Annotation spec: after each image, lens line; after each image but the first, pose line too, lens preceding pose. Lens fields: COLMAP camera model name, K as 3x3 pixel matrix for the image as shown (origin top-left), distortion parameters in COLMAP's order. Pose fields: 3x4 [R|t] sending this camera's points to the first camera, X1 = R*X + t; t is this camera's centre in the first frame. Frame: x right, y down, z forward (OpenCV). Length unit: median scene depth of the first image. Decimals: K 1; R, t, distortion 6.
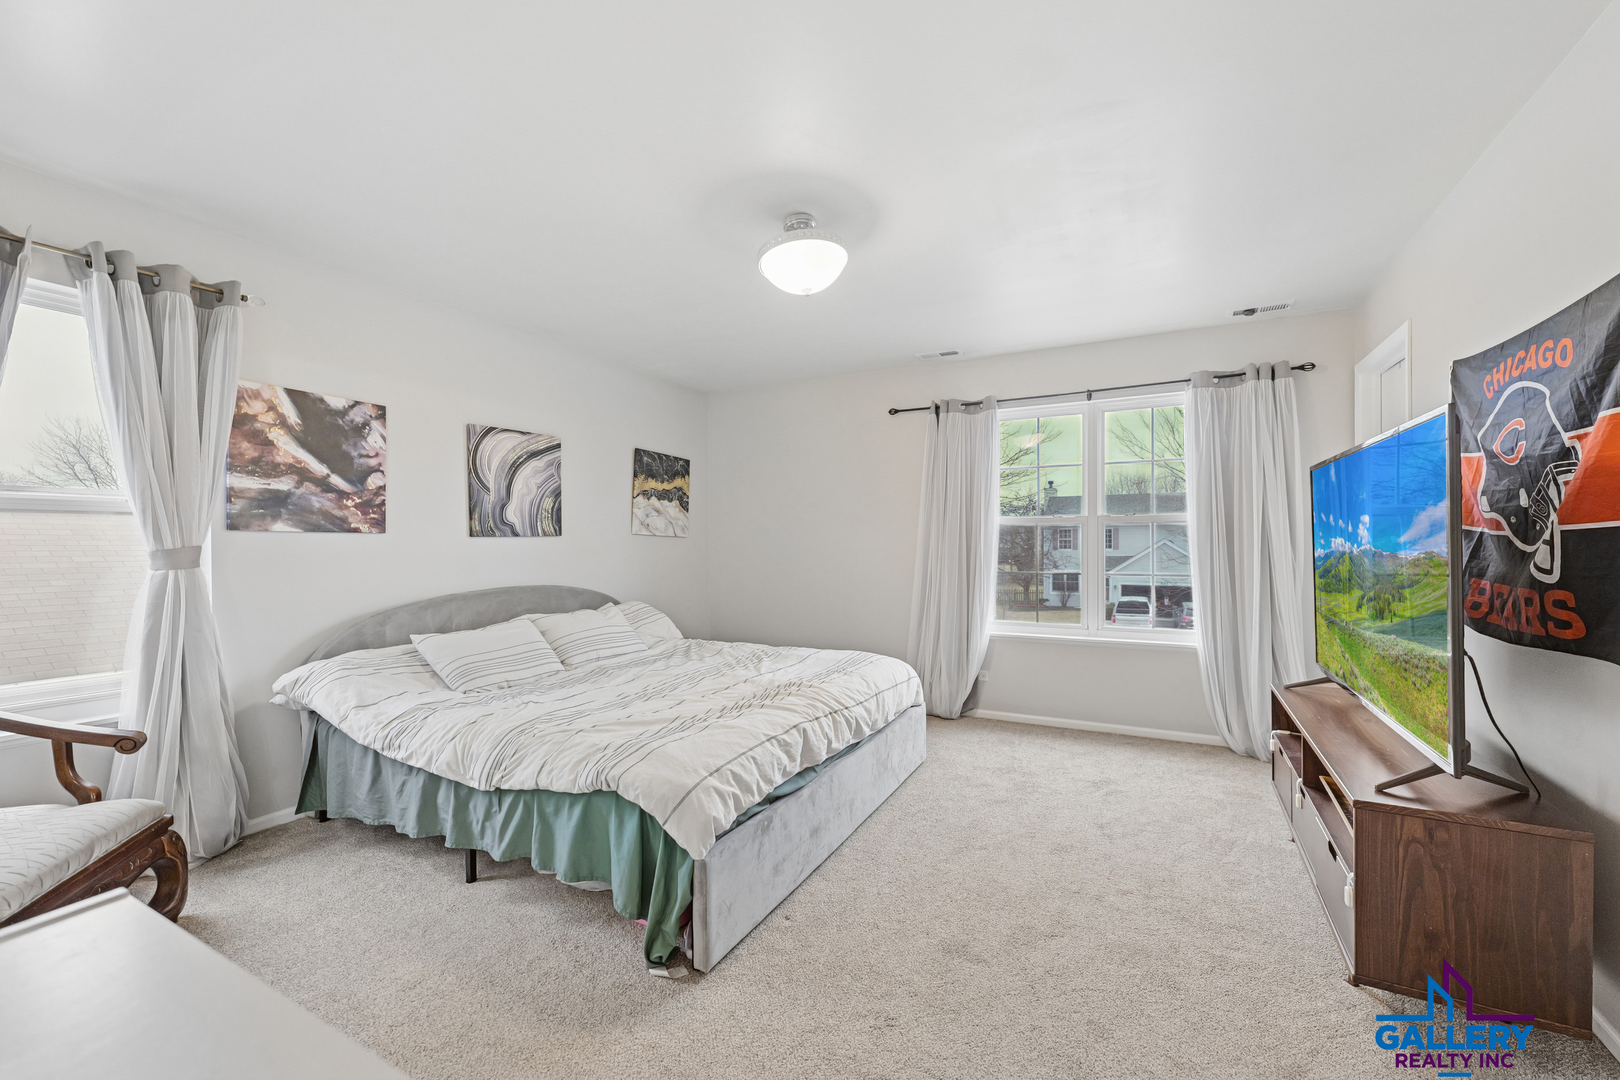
lens RADIAL K [[670.1, 0, 807.6], [0, 670.1, 538.6], [0, 0, 1]] dist [-0.001141, -0.000396]
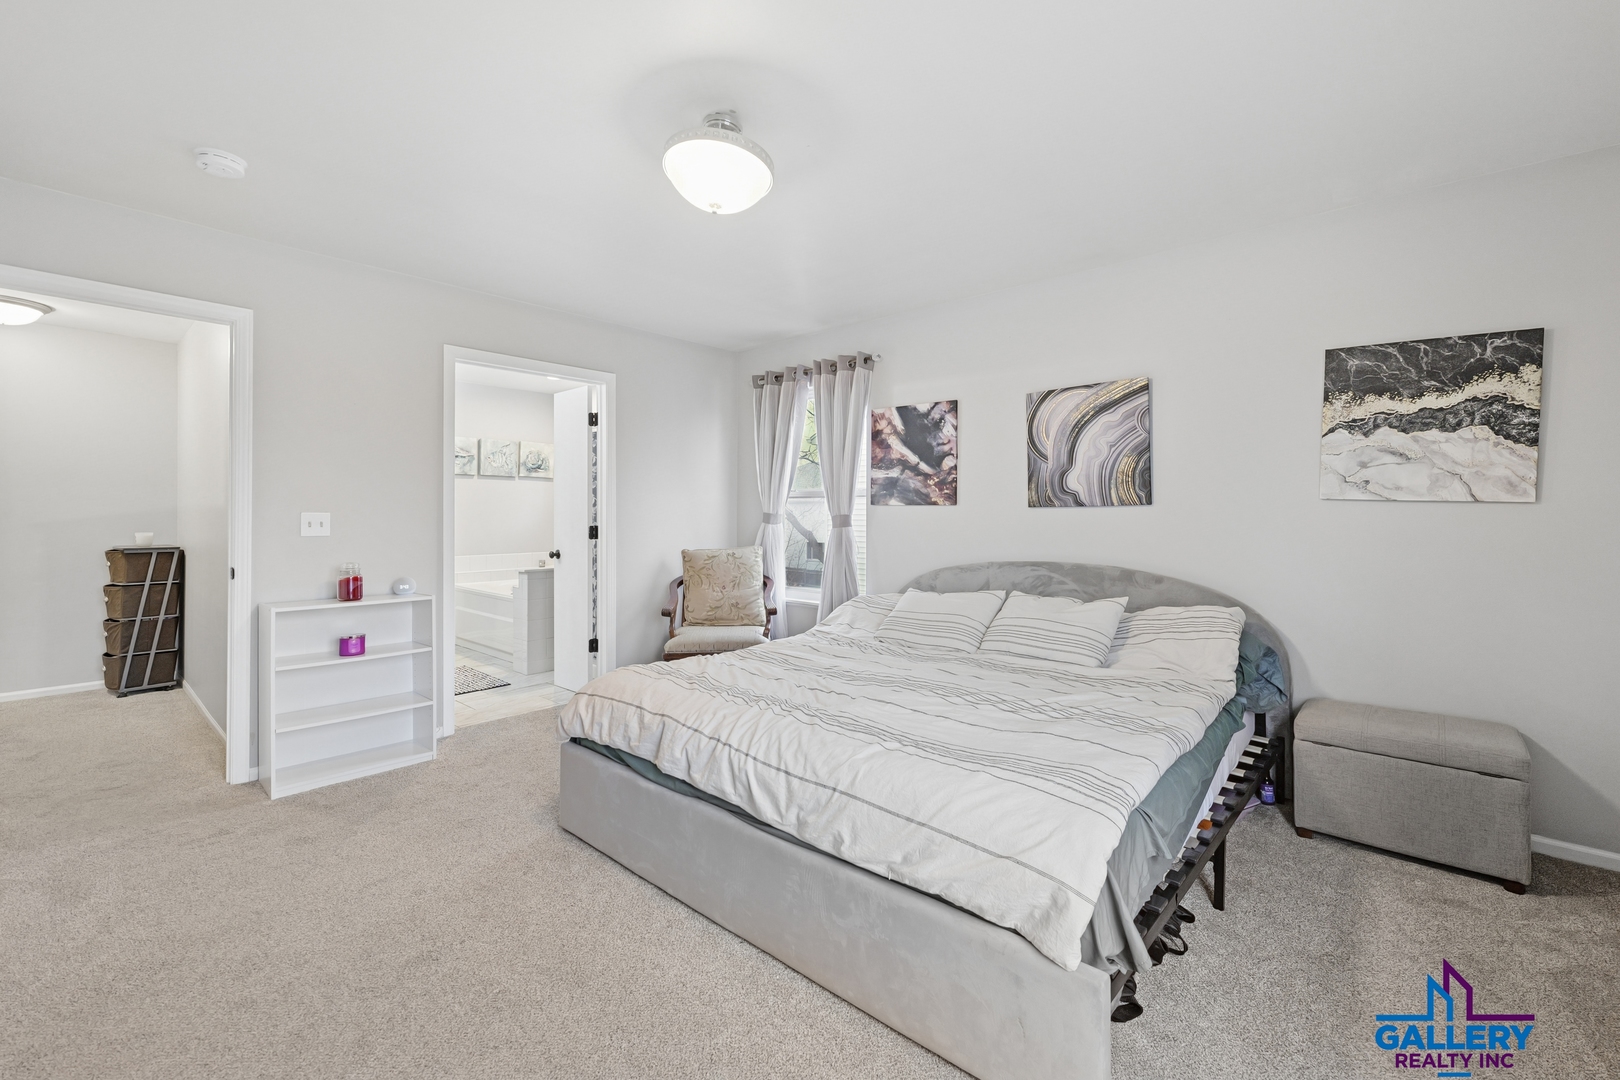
lens RADIAL K [[670.1, 0, 817.8], [0, 670.1, 515.2], [0, 0, 1]] dist [-0.001141, -0.000396]
pose [[-0.247529, 0.007389, -0.968852, 0.609384], [0.005272, 0.999966, 0.006279, 0.001150], [0.968866, -0.003553, -0.247560, 1.068408]]
